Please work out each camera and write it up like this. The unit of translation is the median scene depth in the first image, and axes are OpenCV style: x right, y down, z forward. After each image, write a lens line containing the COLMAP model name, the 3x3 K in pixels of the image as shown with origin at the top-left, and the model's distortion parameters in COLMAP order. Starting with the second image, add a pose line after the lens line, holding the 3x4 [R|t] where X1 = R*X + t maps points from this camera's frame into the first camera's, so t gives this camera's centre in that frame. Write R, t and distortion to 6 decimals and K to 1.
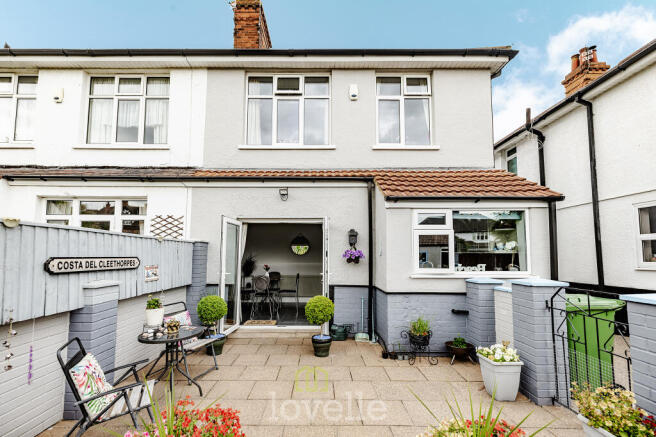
lens RADIAL K [[271.8, 0, 328.0], [0, 271.8, 218.5], [0, 0, 1]] dist [-0.000159, -0.003537]
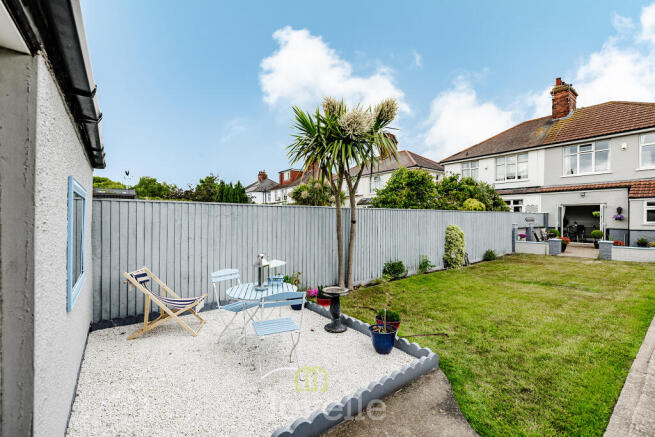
lens RADIAL K [[271.4, 0, 327.5], [0, 271.4, 218.5], [0, 0, 1]] dist [-0.000159, -0.003537]
pose [[0.557692, 0.005837, -0.830027, 0.633674], [0.059596, 0.997113, 0.047054, -0.132572], [0.827906, -0.075708, 0.555734, -2.528120]]
